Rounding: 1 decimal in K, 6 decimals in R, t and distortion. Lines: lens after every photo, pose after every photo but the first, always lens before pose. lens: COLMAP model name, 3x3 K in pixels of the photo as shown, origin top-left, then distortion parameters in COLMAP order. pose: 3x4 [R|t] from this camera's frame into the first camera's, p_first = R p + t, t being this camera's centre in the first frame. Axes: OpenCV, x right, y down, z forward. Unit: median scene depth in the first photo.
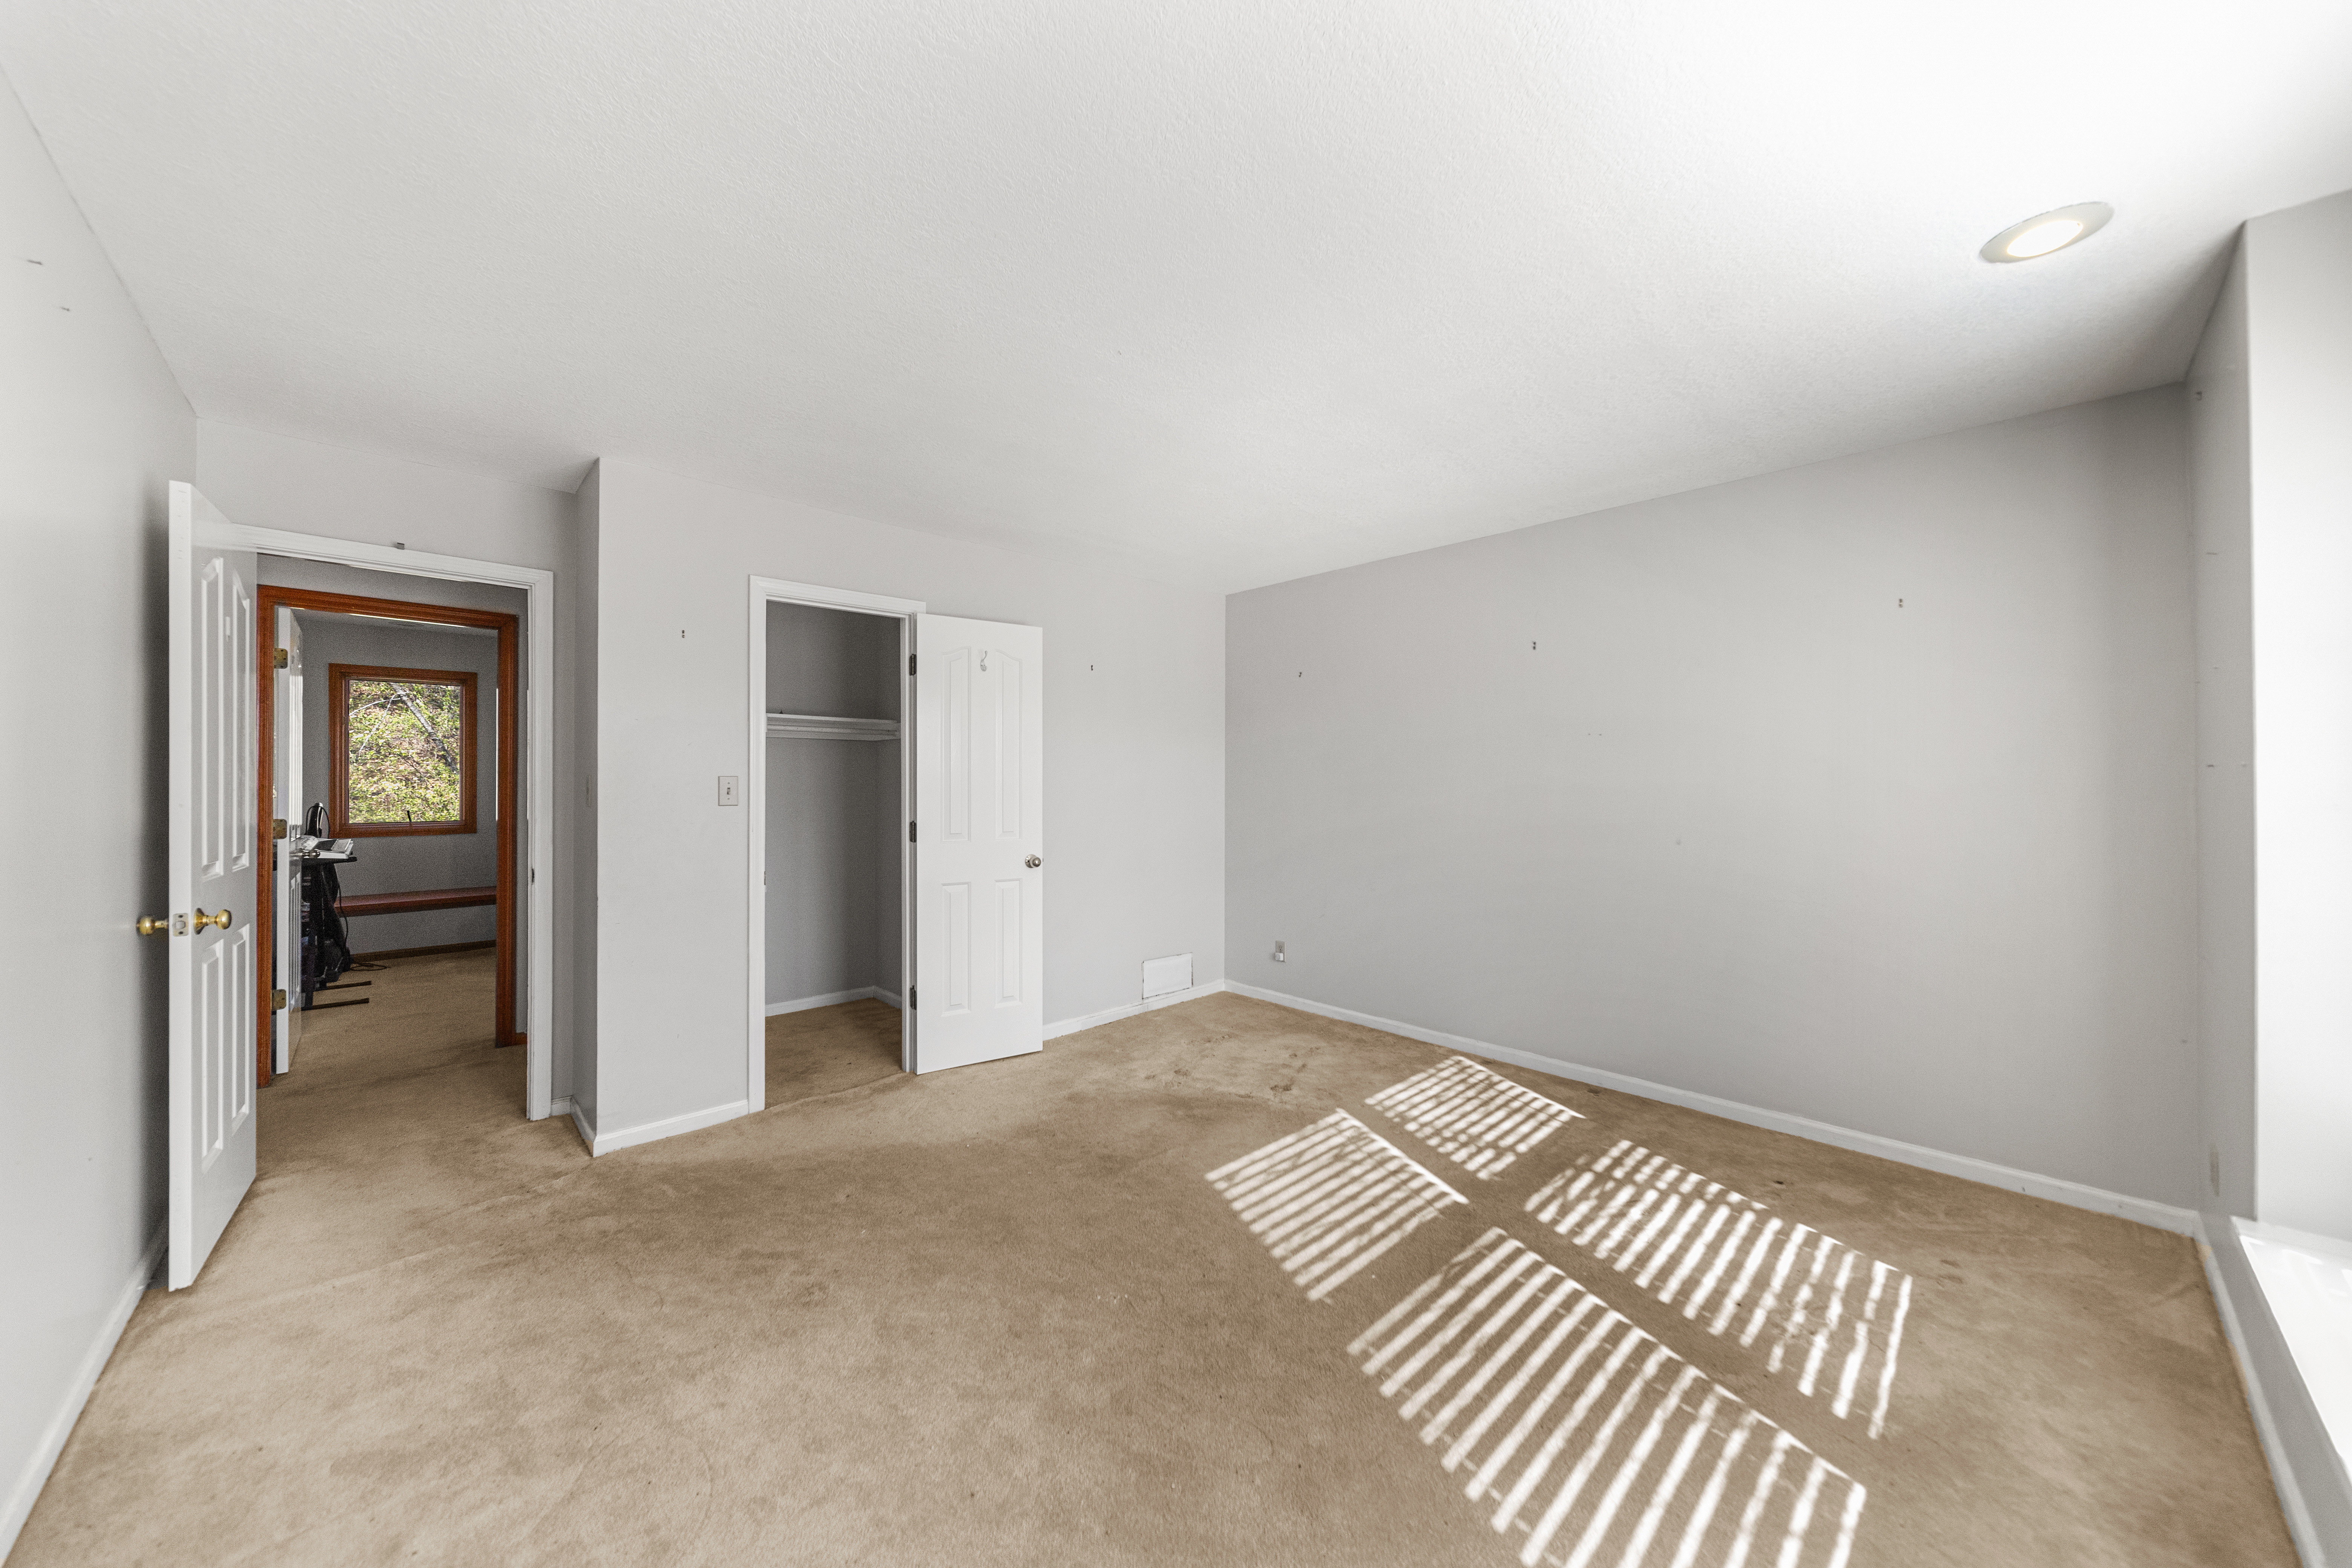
lens RADIAL K [[820.3, 0, 1171.7], [0, 820.3, 783.1], [0, 0, 1]] dist [0.002768, -0.000224]
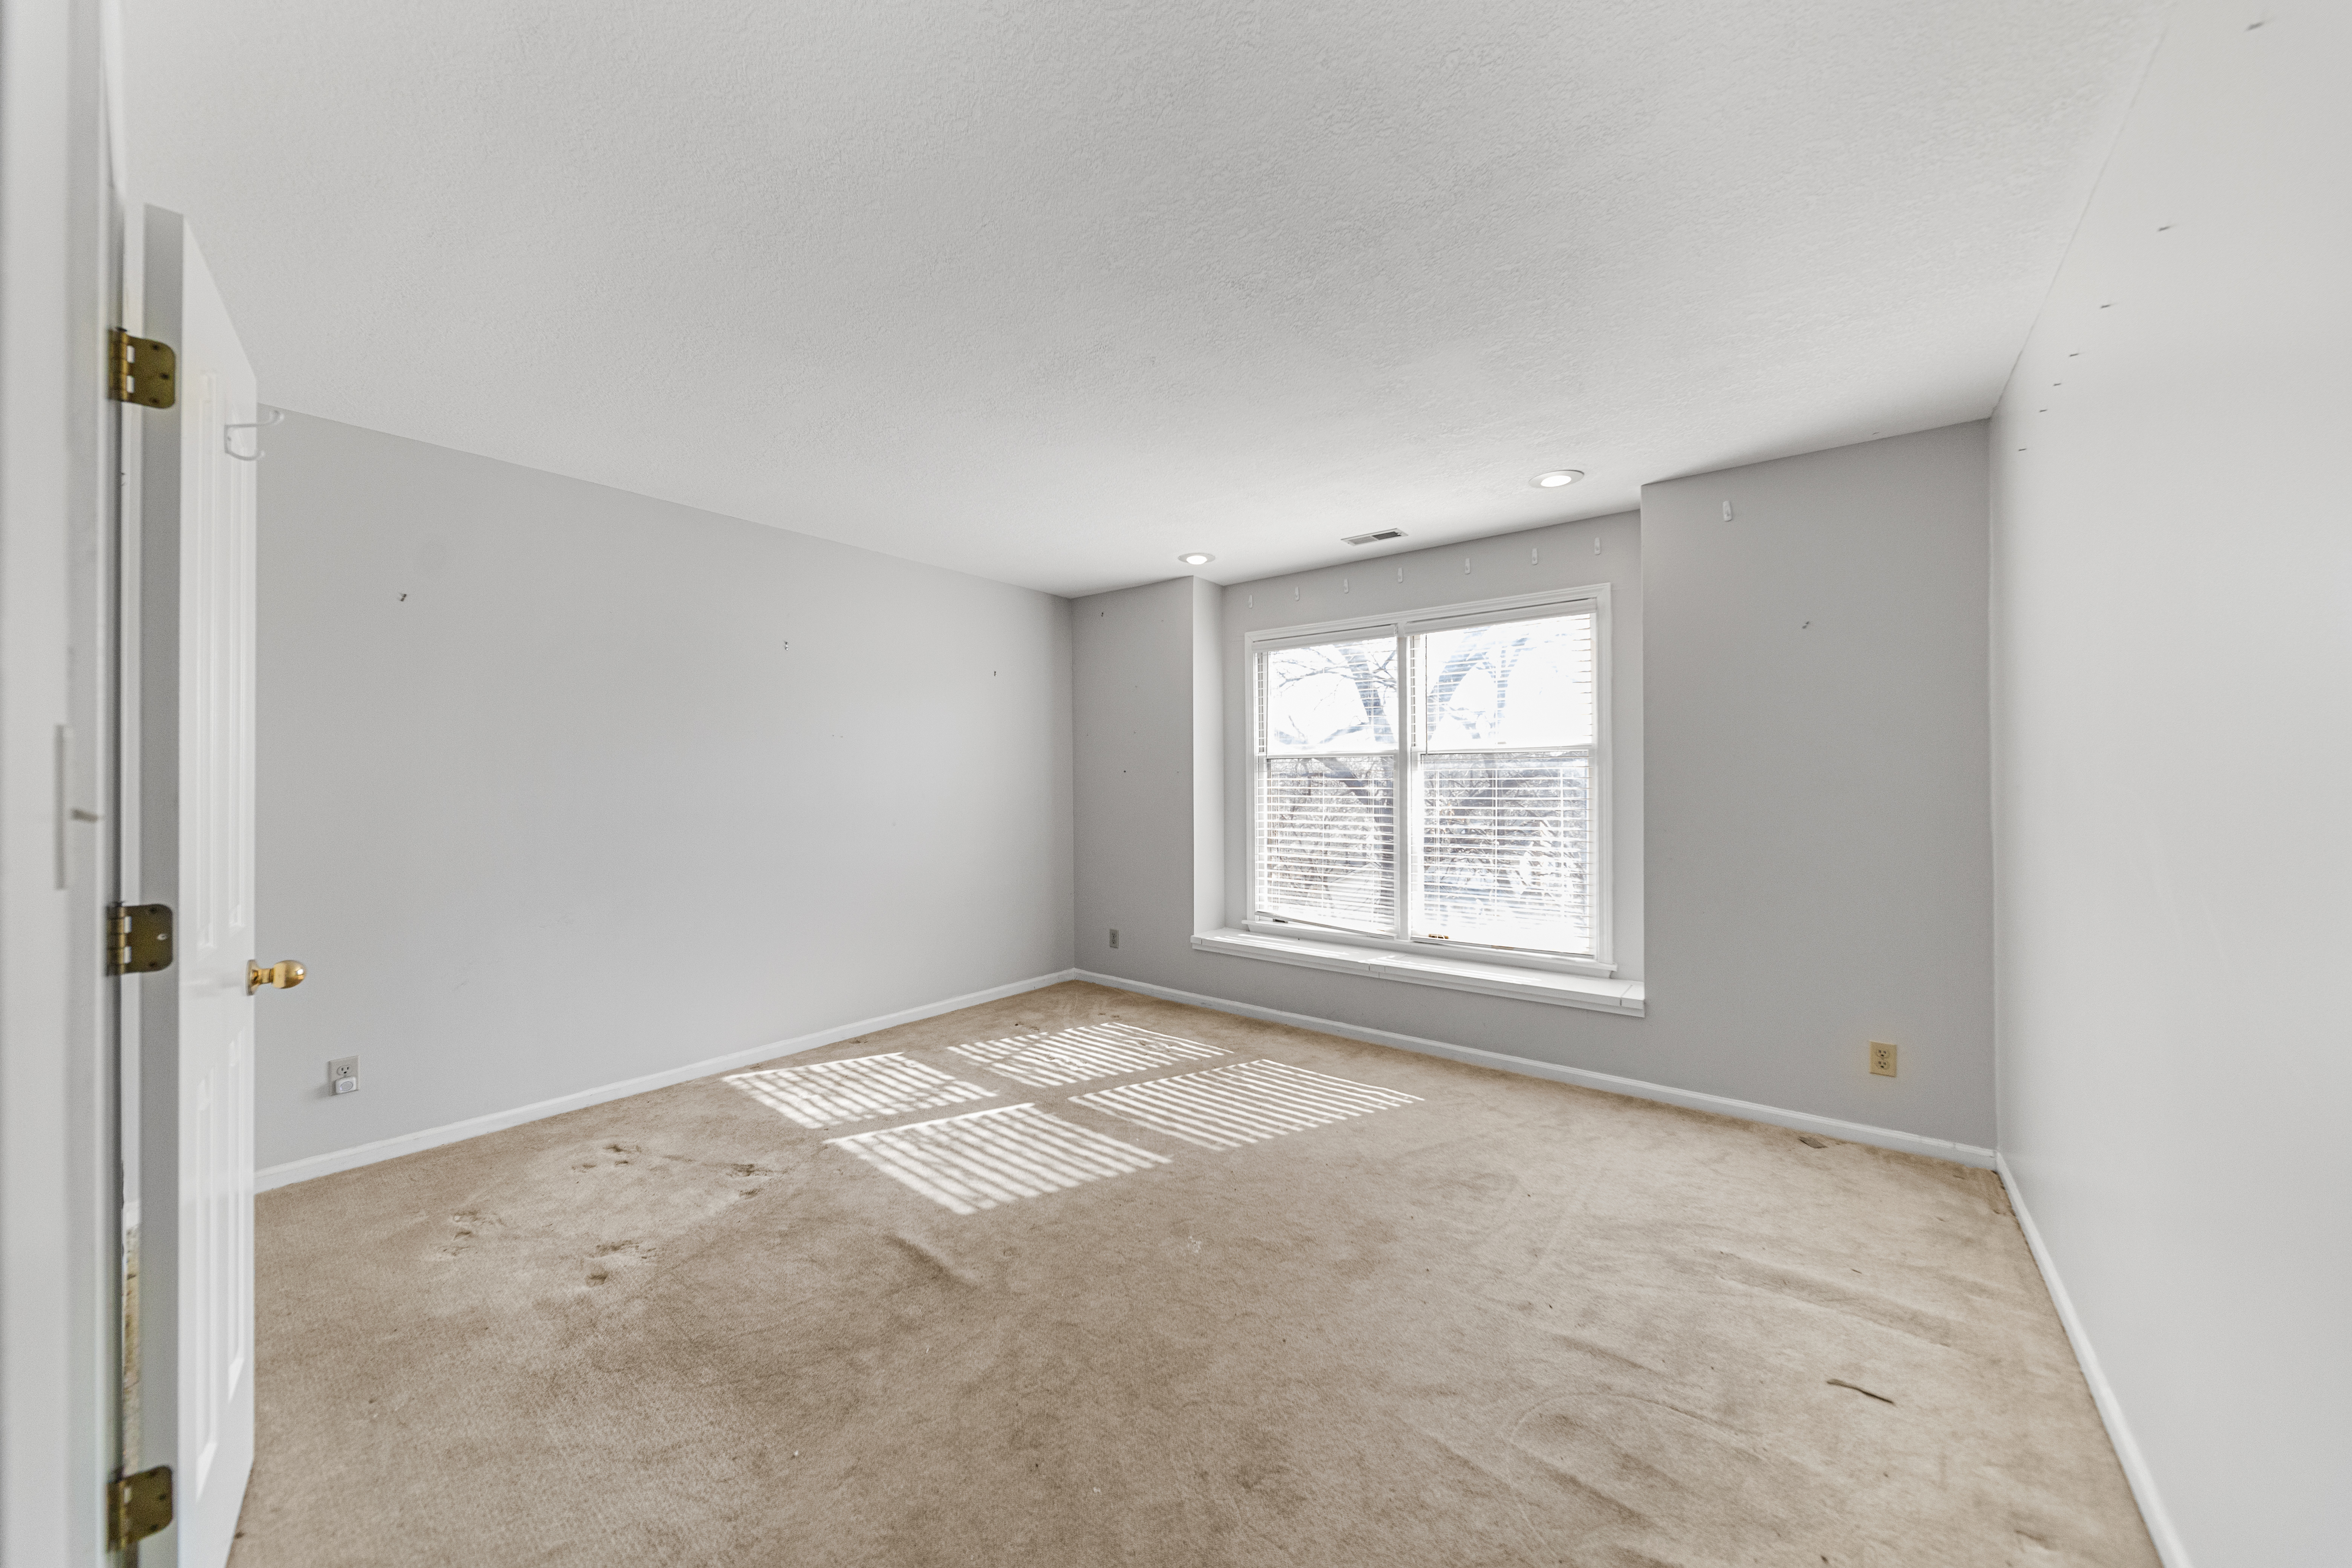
lens RADIAL K [[820.3, 0, 1167.9], [0, 820.3, 776.6], [0, 0, 1]] dist [0.002768, -0.000224]
pose [[-0.131755, -0.002684, 0.991279, -0.872848], [-0.000649, 0.999996, 0.002621, -0.008748], [-0.991282, -0.000298, -0.131757, 0.878537]]
